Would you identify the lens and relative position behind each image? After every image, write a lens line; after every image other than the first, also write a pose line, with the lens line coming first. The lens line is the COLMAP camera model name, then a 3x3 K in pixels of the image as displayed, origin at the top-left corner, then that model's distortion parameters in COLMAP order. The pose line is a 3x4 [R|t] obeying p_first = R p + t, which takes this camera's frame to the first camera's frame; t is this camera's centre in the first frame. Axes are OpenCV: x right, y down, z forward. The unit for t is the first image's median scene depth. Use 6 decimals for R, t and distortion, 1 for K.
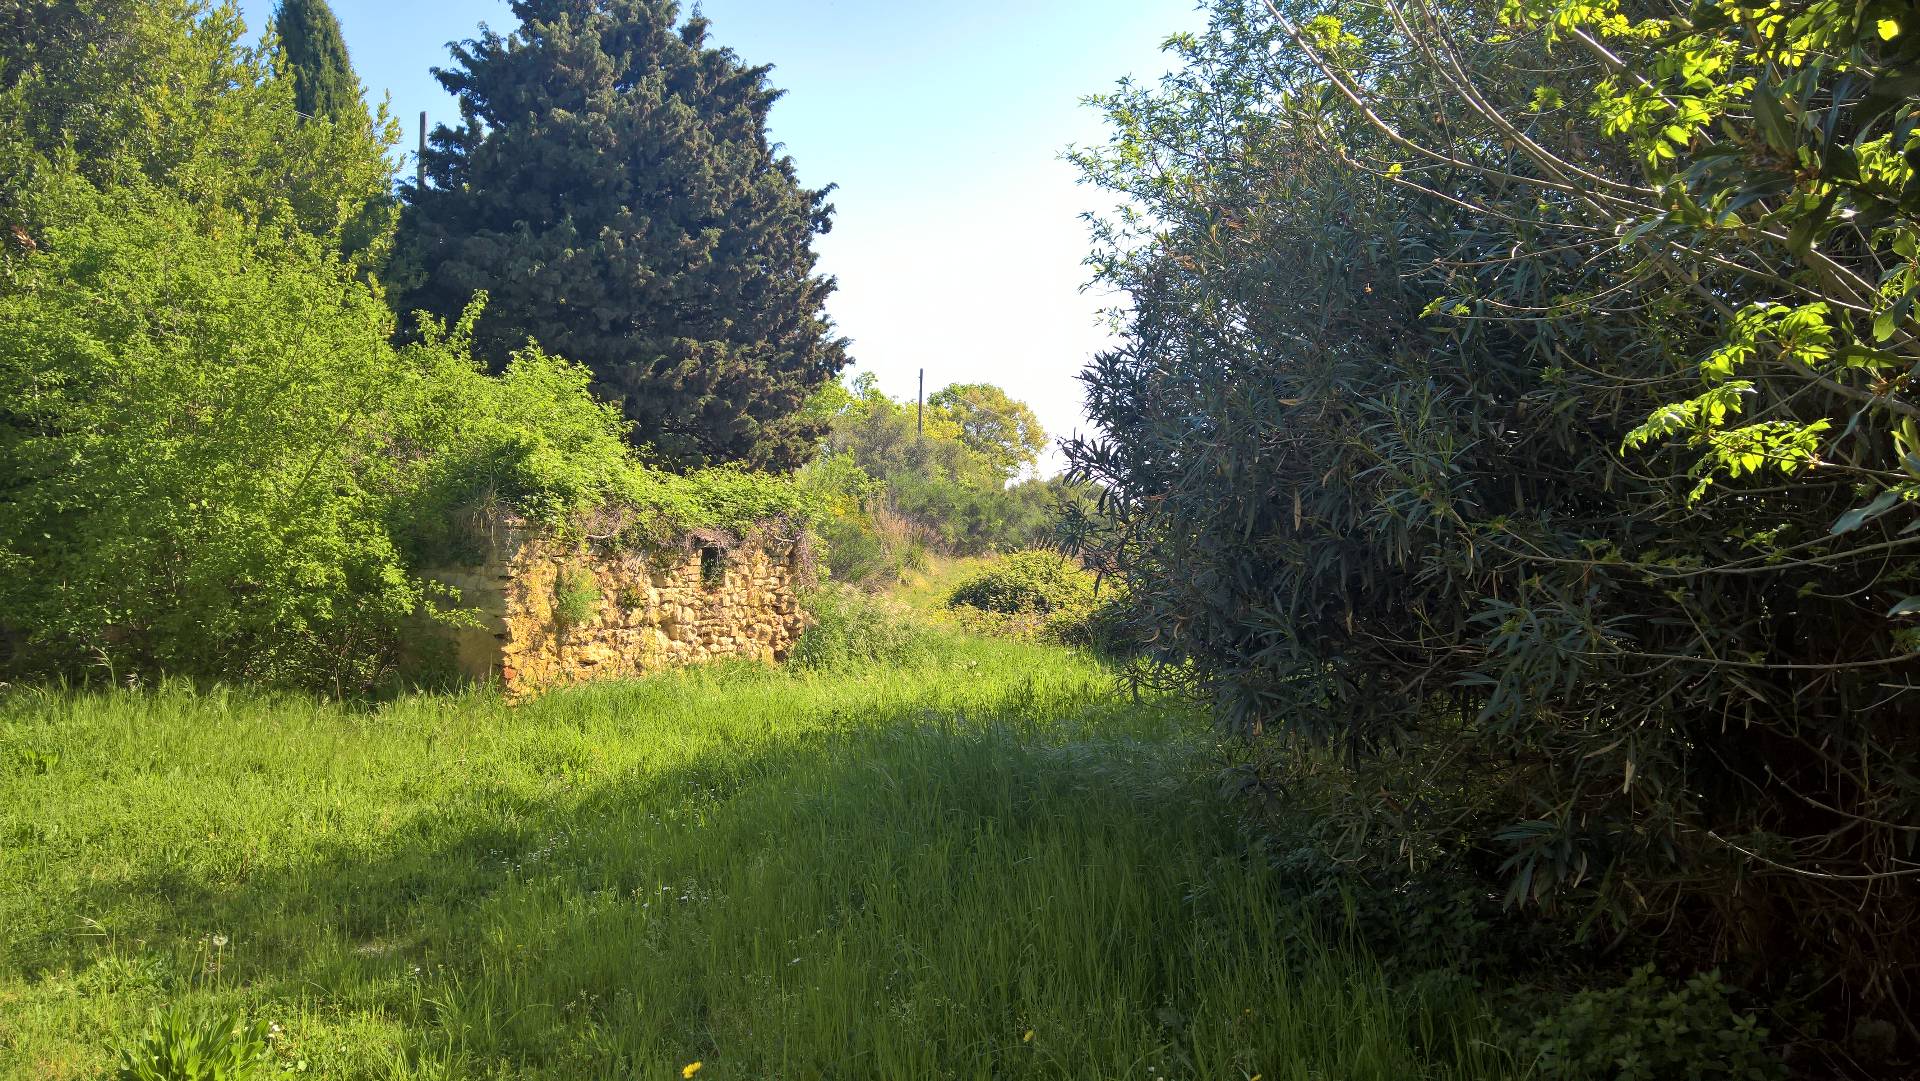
lens RADIAL K [[1525.3, 0, 960.0], [0, 1525.3, 540.5], [0, 0, 1]] dist [0.040517, -0.049593]
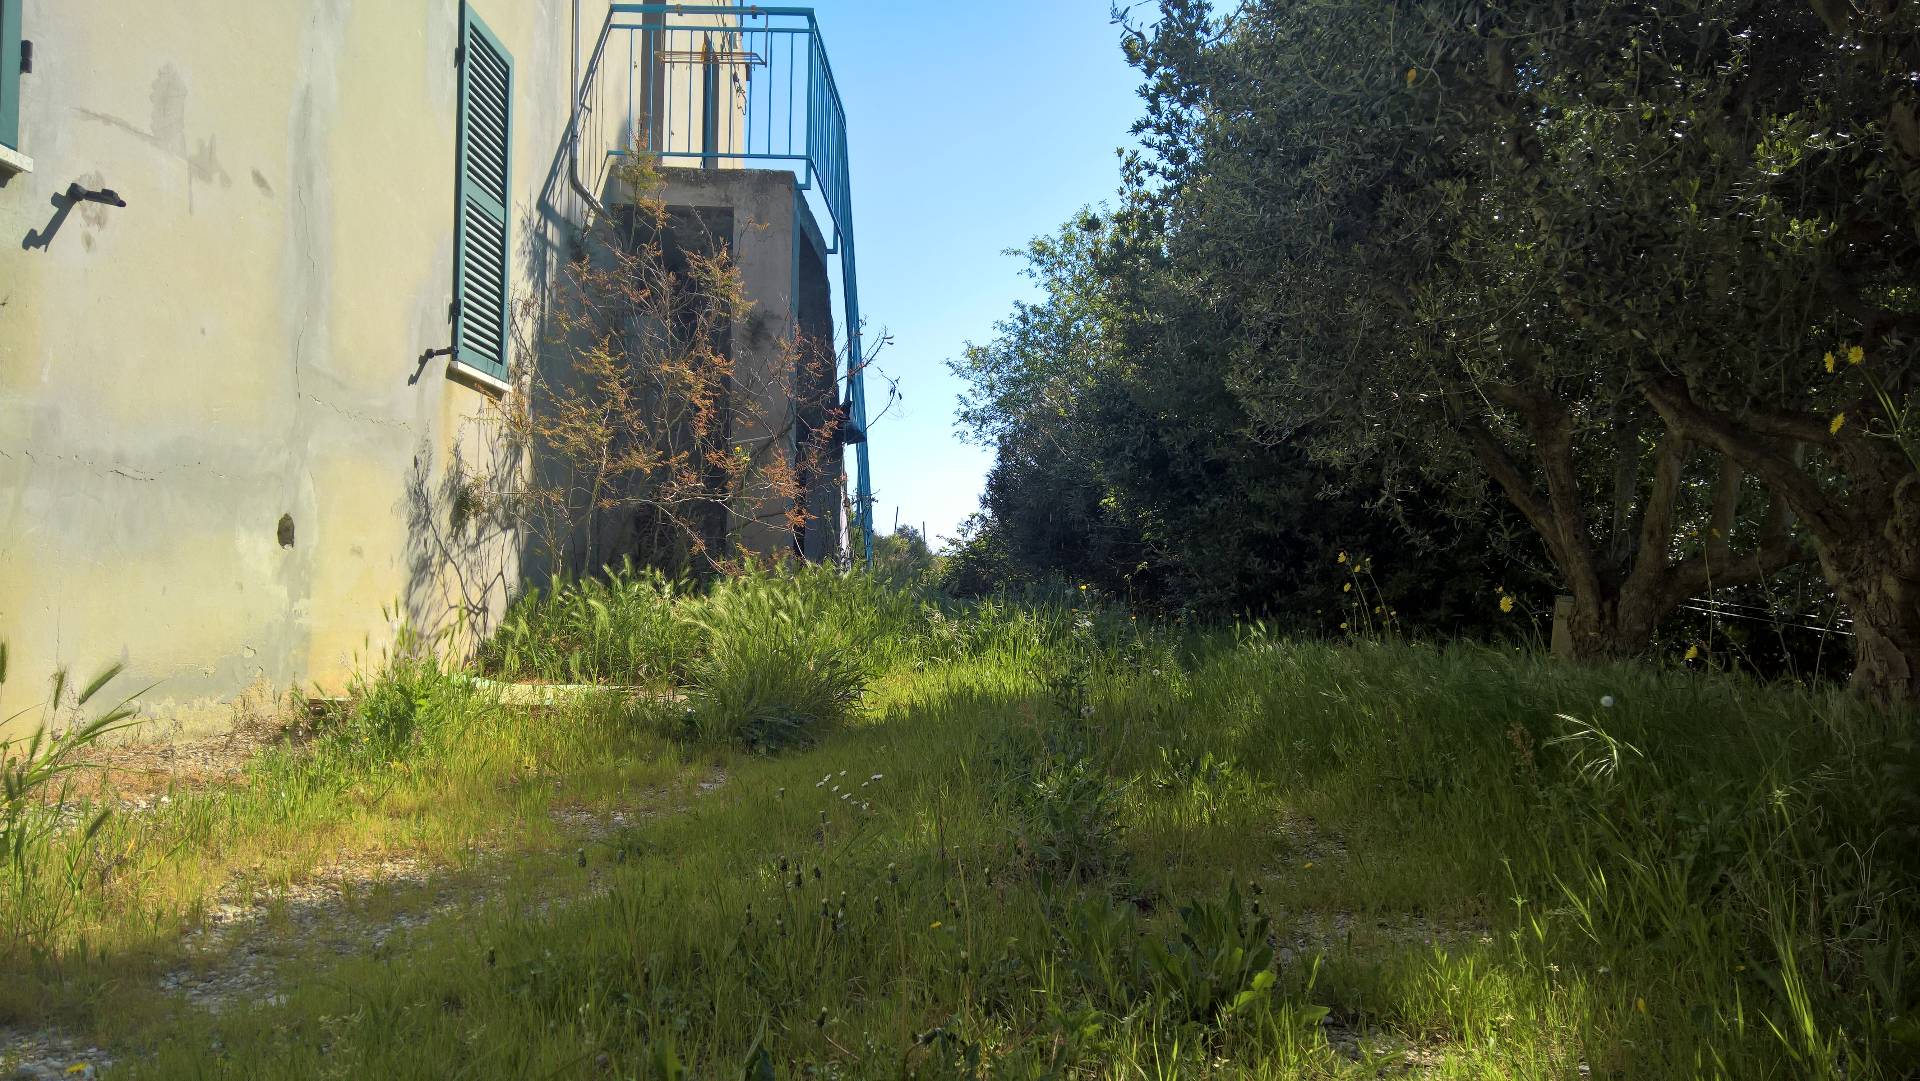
lens RADIAL K [[1531.3, 0, 960.5], [0, 1531.3, 518.2], [0, 0, 1]] dist [0.051190, -0.072791]
pose [[0.984347, 0.028591, 0.173908, -1.191252], [-0.022220, 0.999013, -0.038469, 0.240623], [-0.174836, 0.034003, 0.984010, -4.877645]]
